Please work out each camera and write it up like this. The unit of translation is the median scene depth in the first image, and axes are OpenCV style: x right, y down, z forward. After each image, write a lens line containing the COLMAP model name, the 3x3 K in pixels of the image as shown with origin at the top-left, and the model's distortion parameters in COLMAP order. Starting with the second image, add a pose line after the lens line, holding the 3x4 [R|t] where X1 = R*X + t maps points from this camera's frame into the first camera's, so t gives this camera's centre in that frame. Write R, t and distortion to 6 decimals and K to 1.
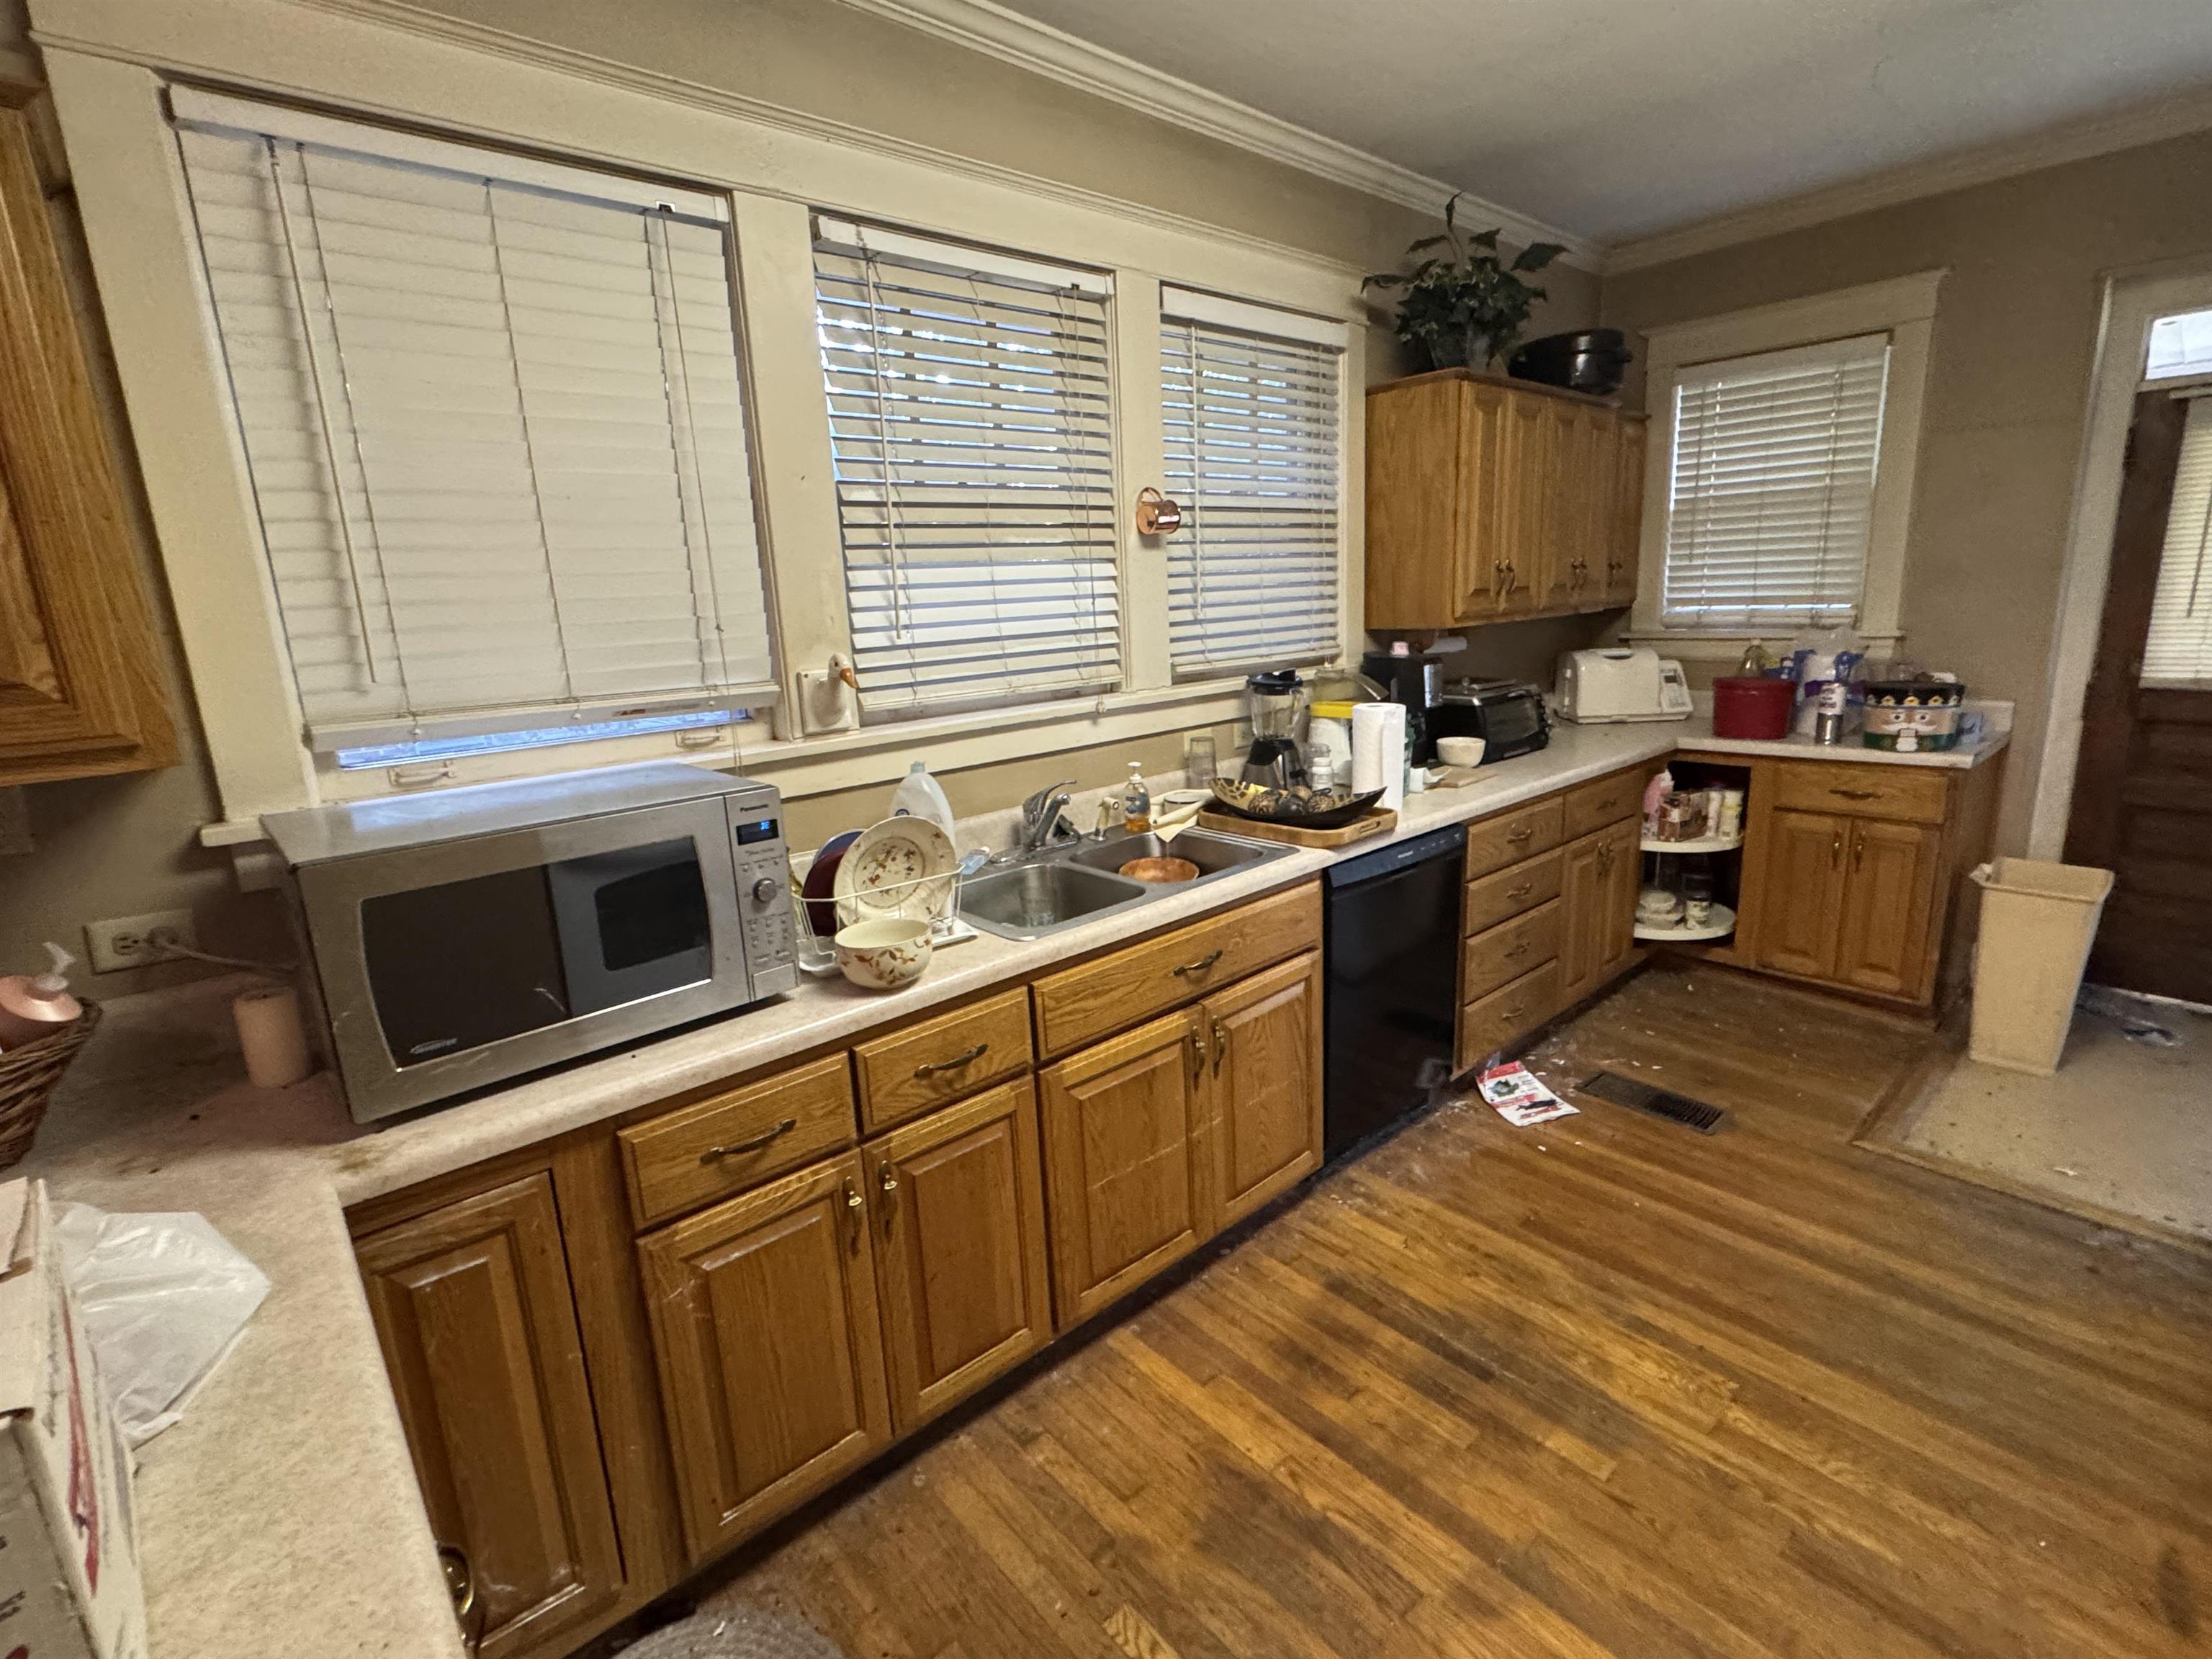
lens RADIAL K [[1018.3, 0, 1105.5], [0, 1018.3, 818.2], [0, 0, 1]] dist [-0.002368, 0.000302]
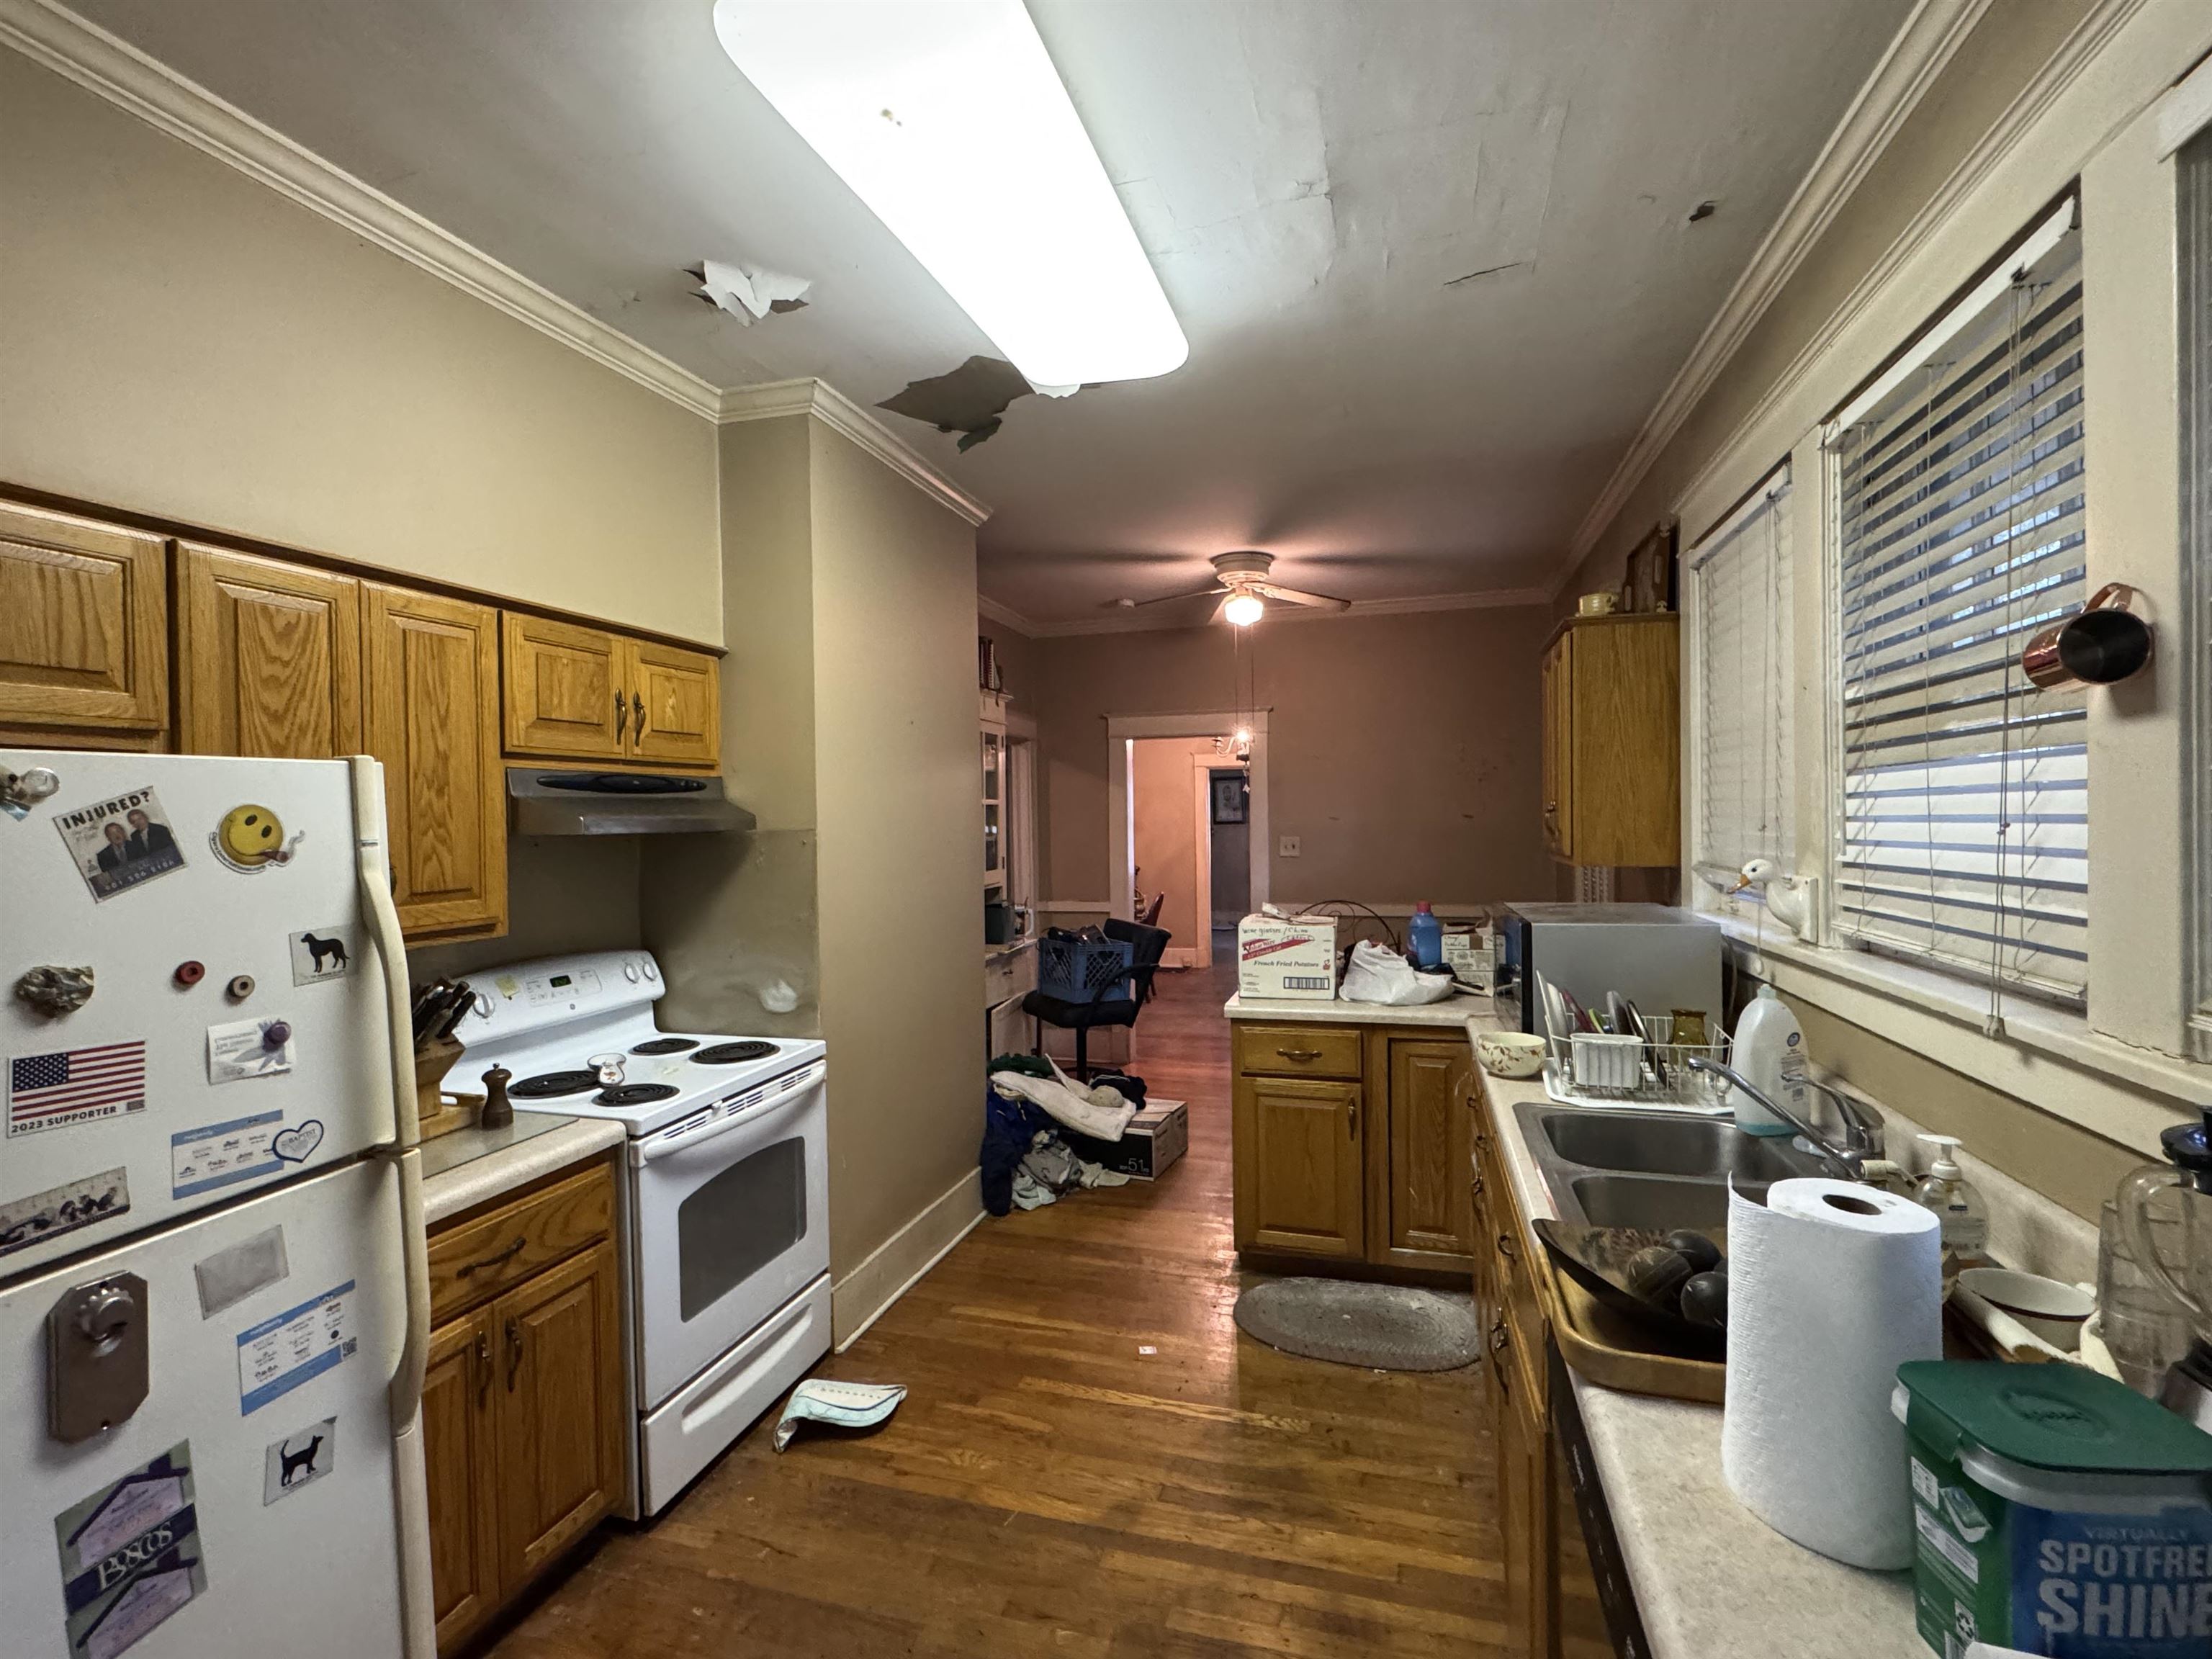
lens RADIAL K [[1018.3, 0, 1113.3], [0, 1018.3, 831.0], [0, 0, 1]] dist [-0.002368, 0.000302]
pose [[-0.837960, 0.060482, -0.542370, 0.551578], [-0.070472, 0.973526, 0.217441, -0.242549], [0.541162, 0.220429, -0.811514, 0.972840]]
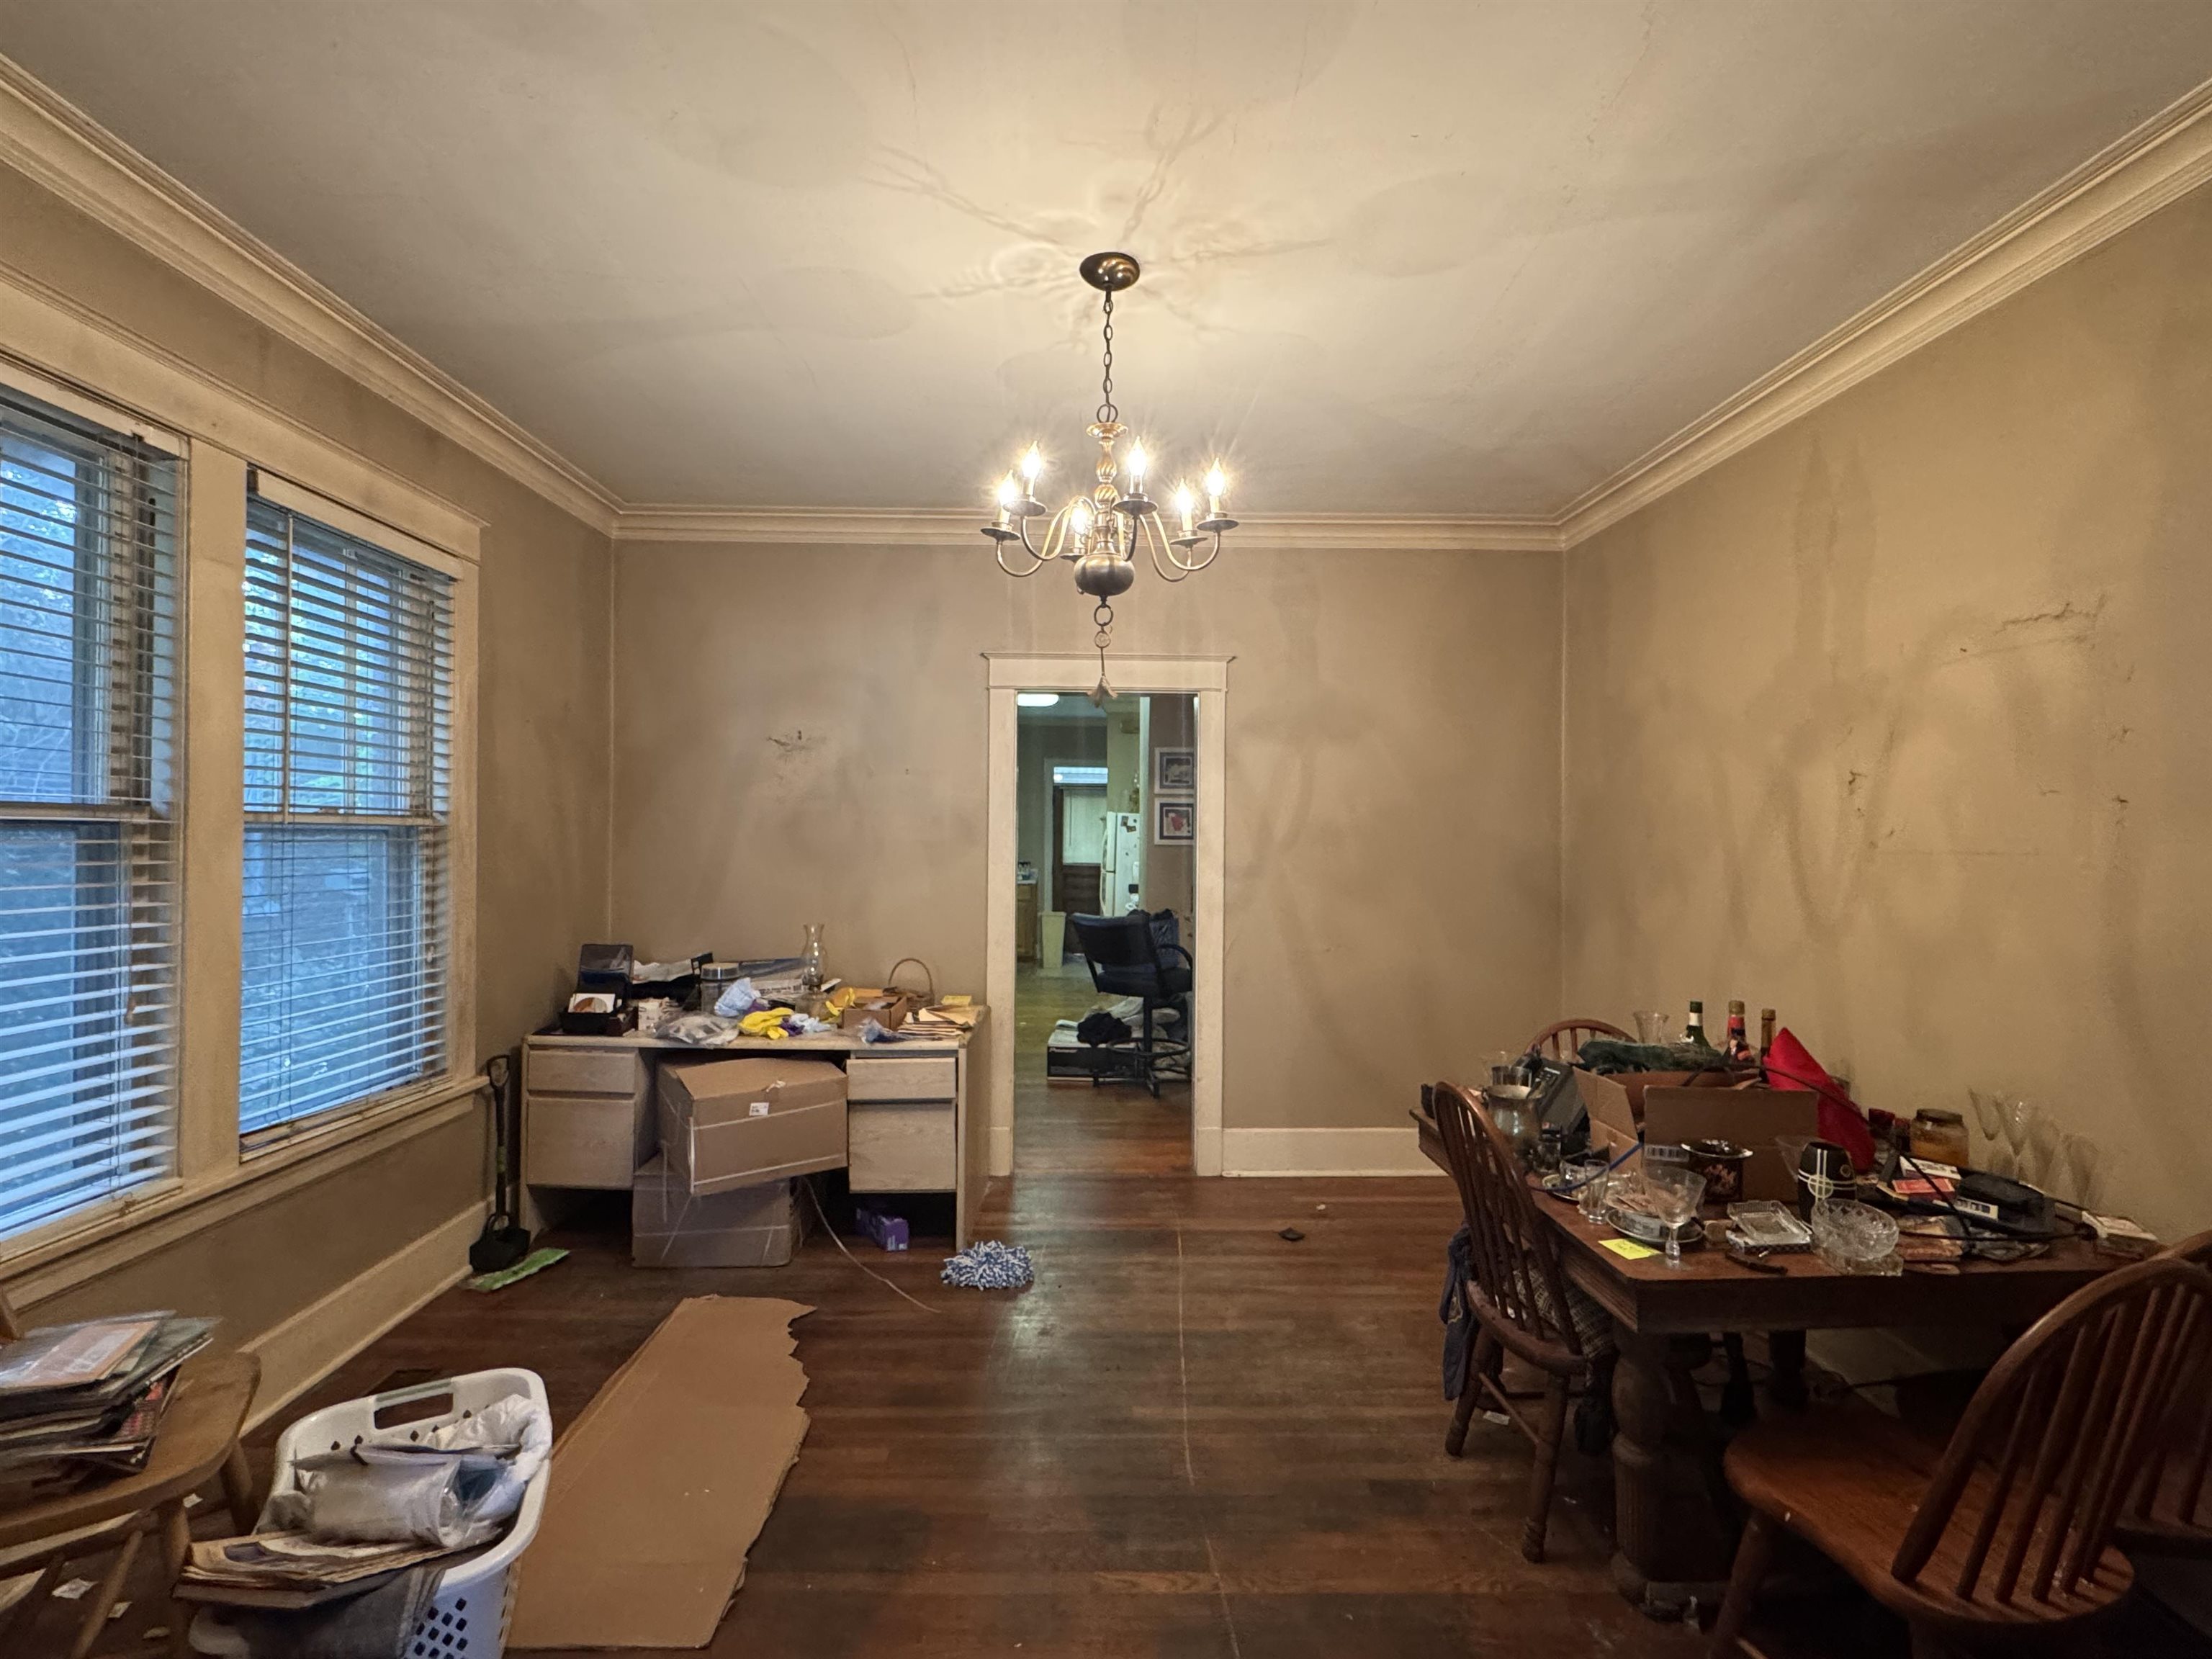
lens RADIAL K [[1018.3, 0, 1104.7], [0, 1018.3, 831.8], [0, 0, 1]] dist [-0.002368, 0.000302]
pose [[0.641596, 0.050121, 0.765403, -1.719285], [0.135098, 0.974879, -0.177084, 0.435792], [-0.755051, 0.217021, 0.618708, -1.422116]]
